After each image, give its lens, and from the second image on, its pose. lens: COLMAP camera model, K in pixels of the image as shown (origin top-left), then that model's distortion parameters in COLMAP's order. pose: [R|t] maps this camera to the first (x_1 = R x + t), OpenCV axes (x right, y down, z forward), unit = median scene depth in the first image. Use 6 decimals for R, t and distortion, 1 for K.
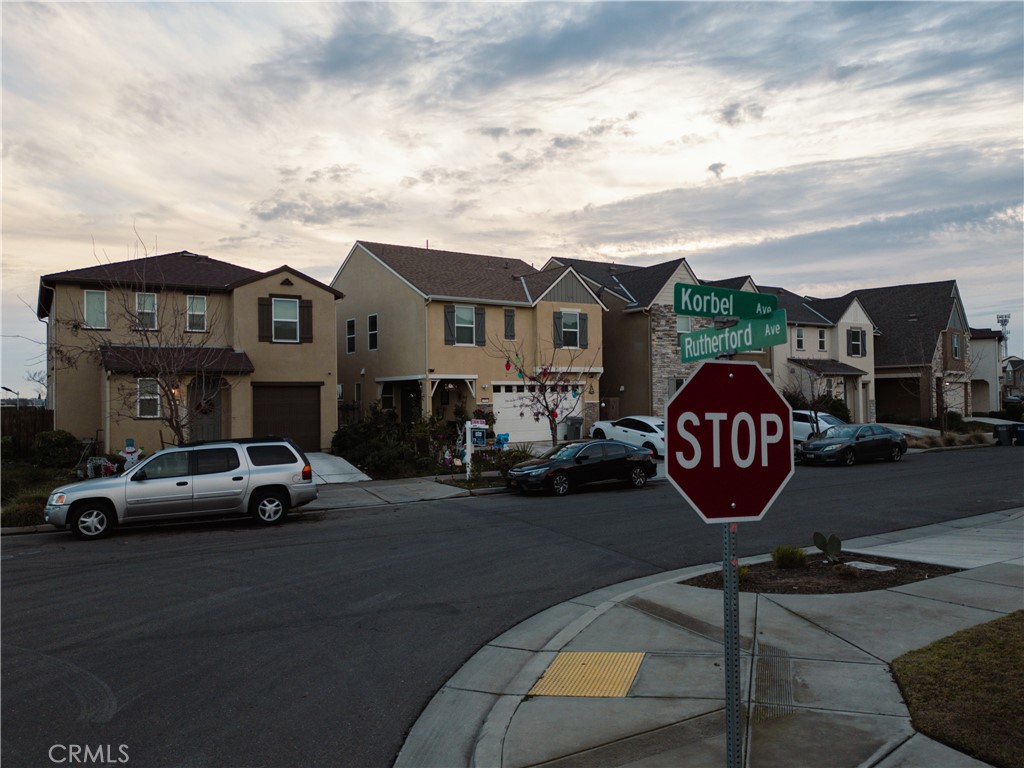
lens RADIAL K [[799.8, 0, 512.0], [0, 799.8, 384.0], [0, 0, 1]] dist [0.062879, -0.052694]
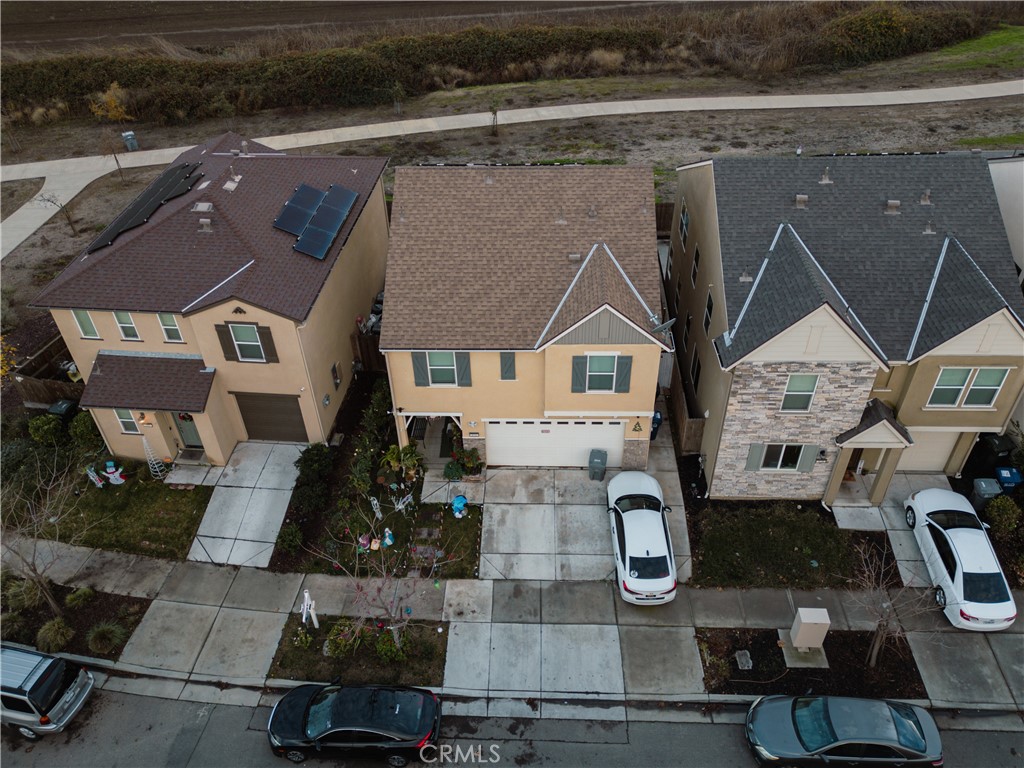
lens RADIAL K [[791.6, 0, 512.0], [0, 791.6, 384.0], [0, 0, 1]] dist [0.044487, -0.001388]
pose [[0.798756, 0.384306, -0.462923, 0.367106], [0.026729, 0.745990, 0.665420, -0.578083], [0.601061, -0.543882, 0.585593, 0.539990]]
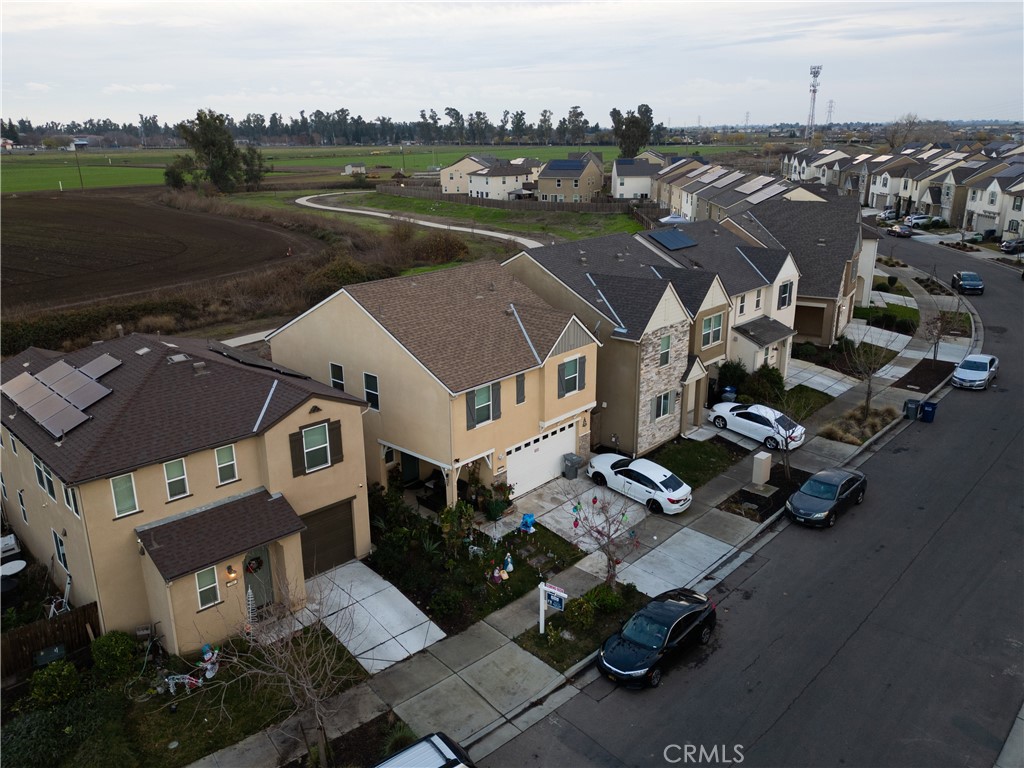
lens RADIAL K [[796.3, 0, 512.0], [0, 796.3, 384.0], [0, 0, 1]] dist [0.107212, -0.179266]
pose [[0.974599, -0.062721, 0.214997, -0.224815], [-0.010800, 0.945705, 0.324845, -0.400506], [-0.223699, -0.318916, 0.921006, 0.100031]]
